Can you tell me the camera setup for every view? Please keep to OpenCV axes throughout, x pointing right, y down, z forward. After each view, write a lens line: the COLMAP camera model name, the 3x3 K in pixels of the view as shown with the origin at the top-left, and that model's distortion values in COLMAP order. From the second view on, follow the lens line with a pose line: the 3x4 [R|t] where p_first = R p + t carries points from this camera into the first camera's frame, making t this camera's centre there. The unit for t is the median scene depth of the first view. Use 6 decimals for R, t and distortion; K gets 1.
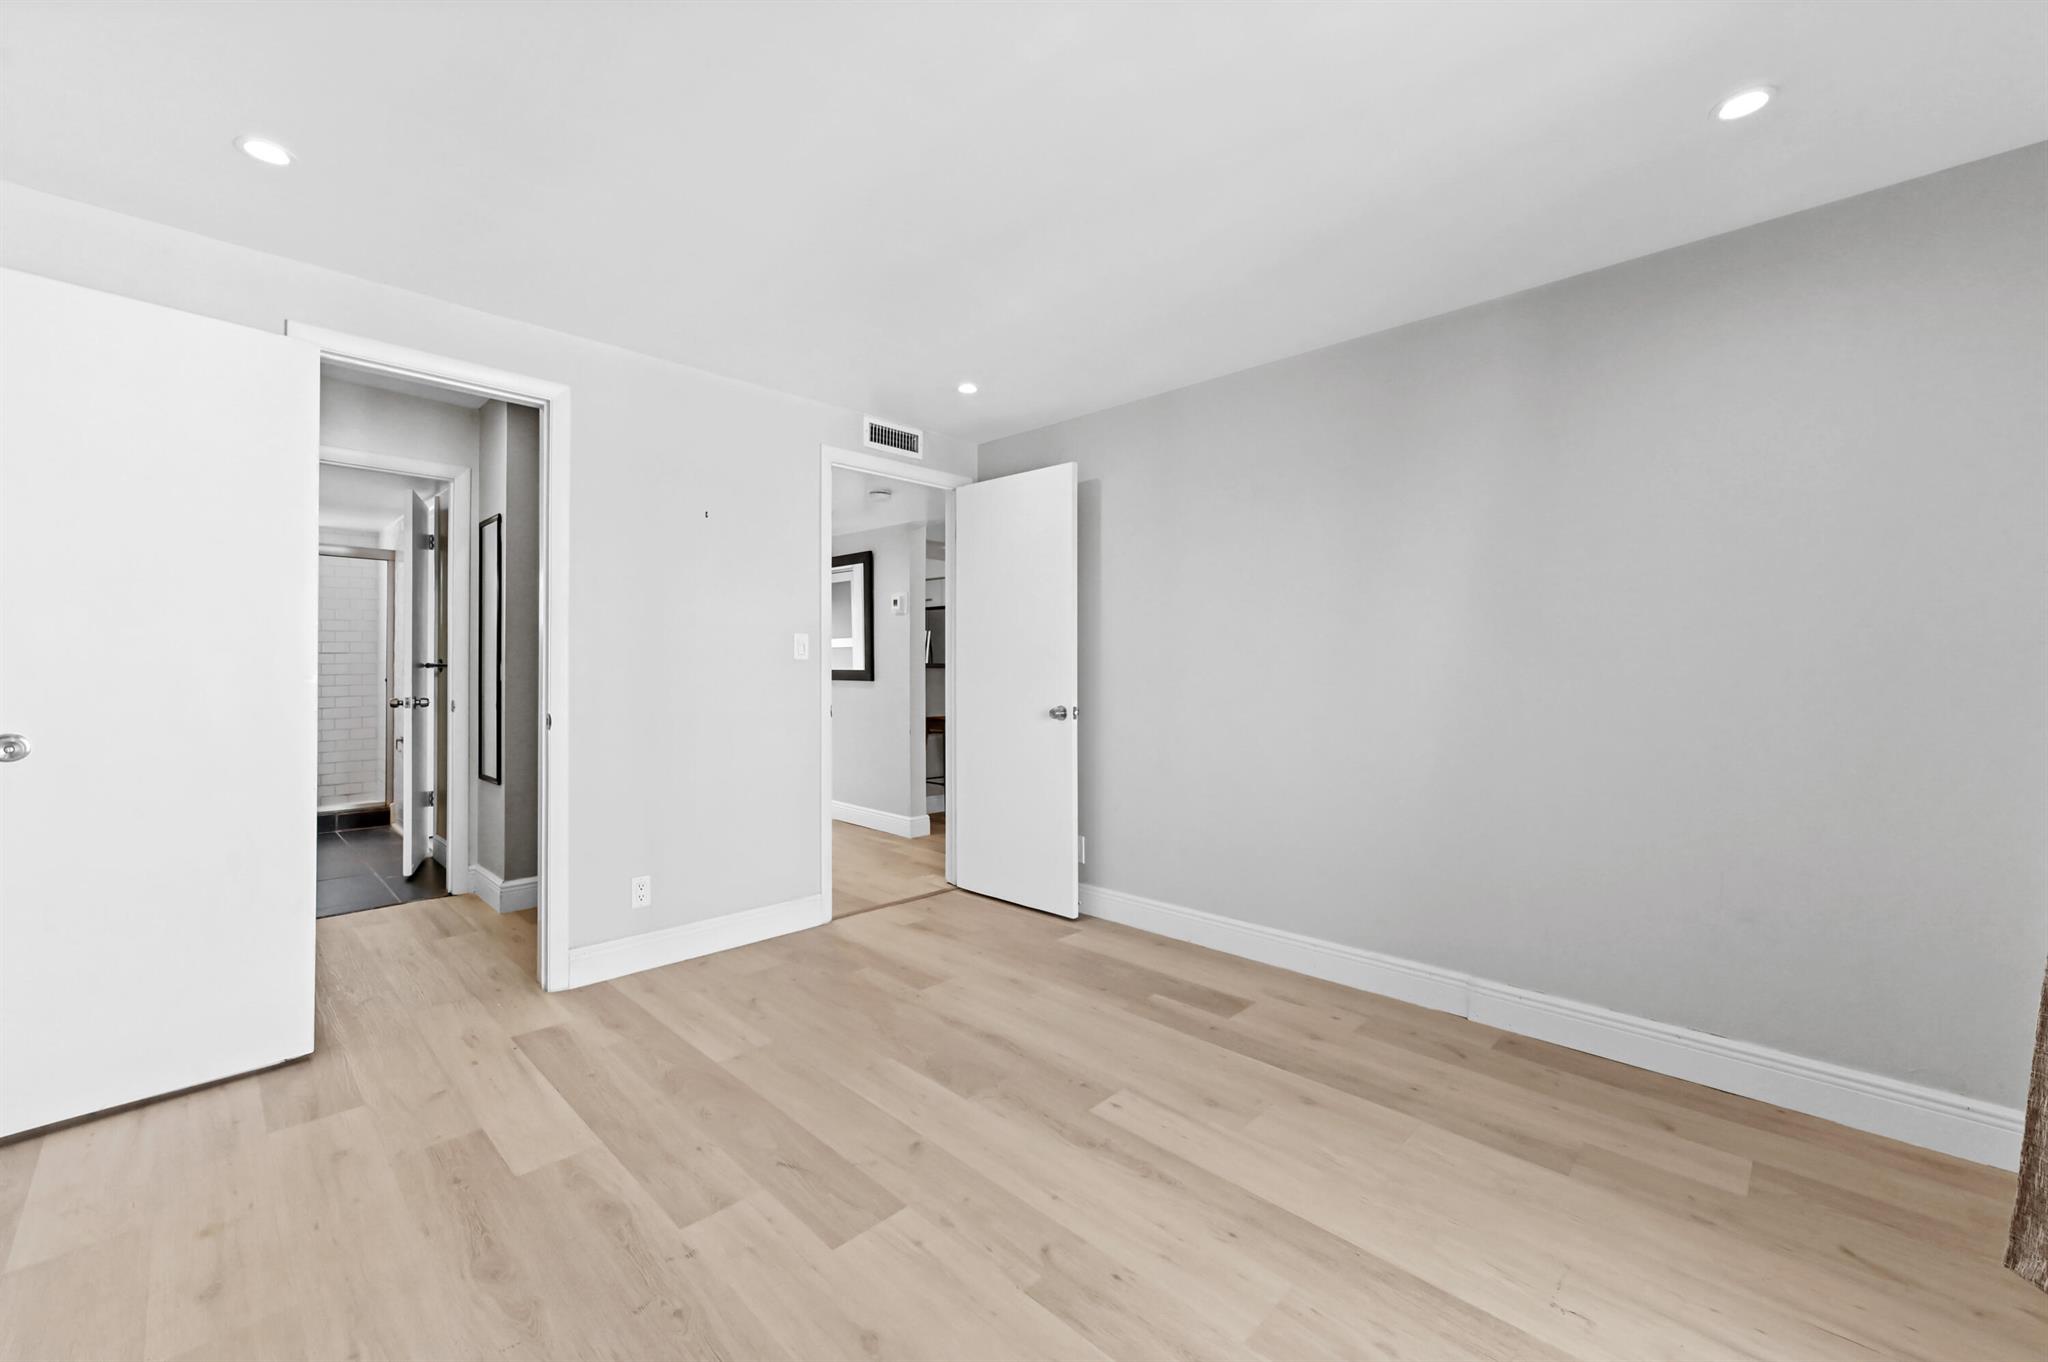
lens RADIAL K [[802.0, 0, 1020.8], [0, 802.0, 666.5], [0, 0, 1]] dist [0.001254, 0.000061]
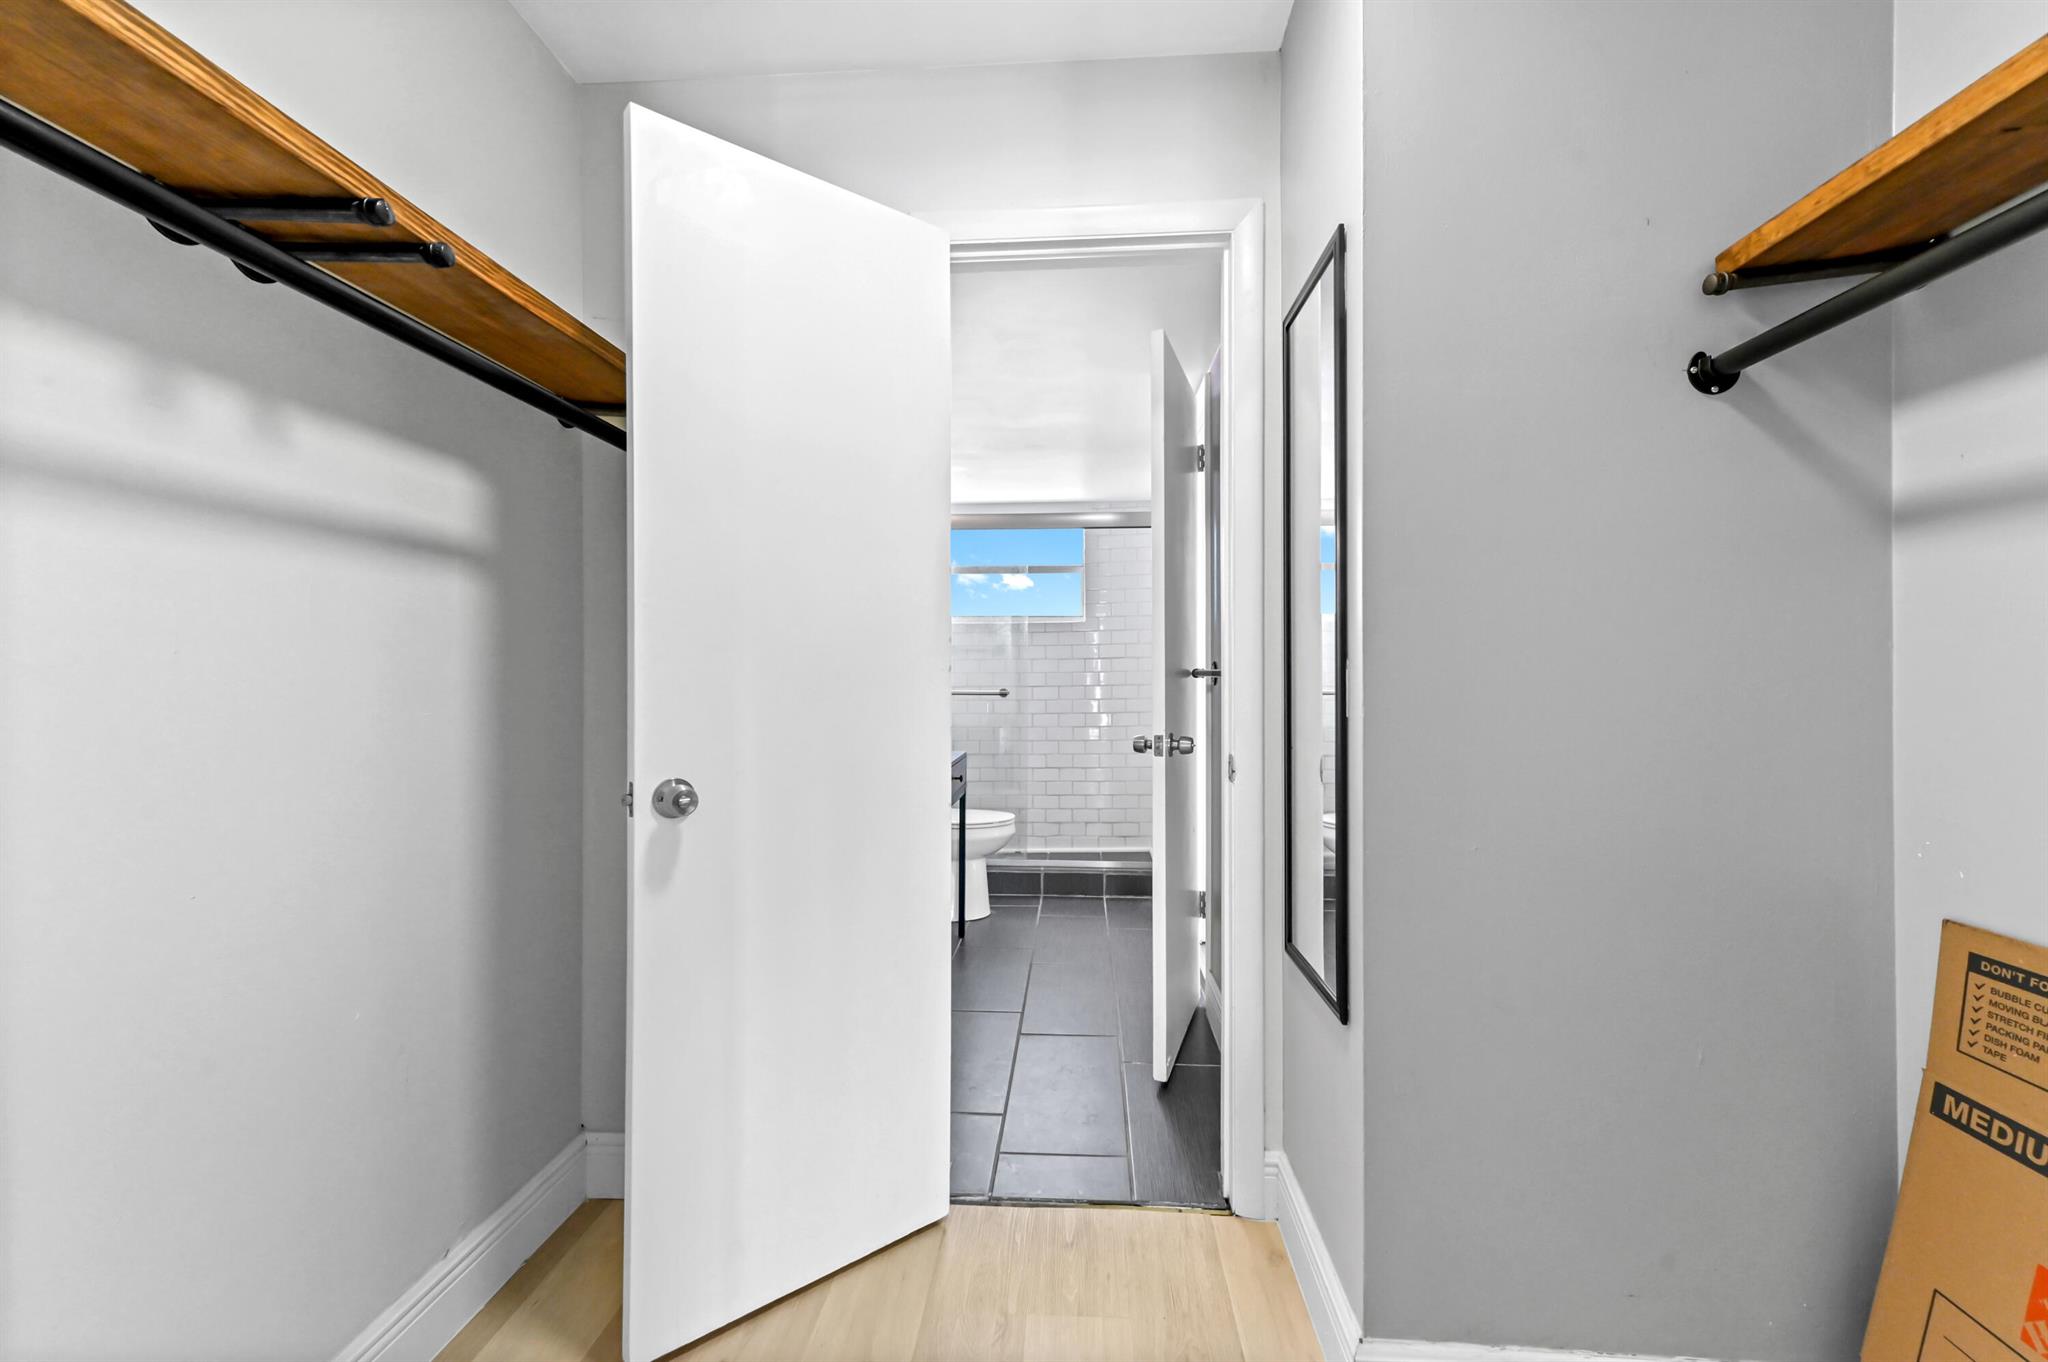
lens RADIAL K [[827.1, 0, 1024.0], [0, 827.1, 681.0], [0, 0, 1]] dist [-0.011067, -0.000164]
pose [[0.645264, 0.001267, -0.763958, -0.406118], [0.007210, 0.999944, 0.007748, -0.001232], [0.763925, -0.010508, 0.645219, 0.580188]]
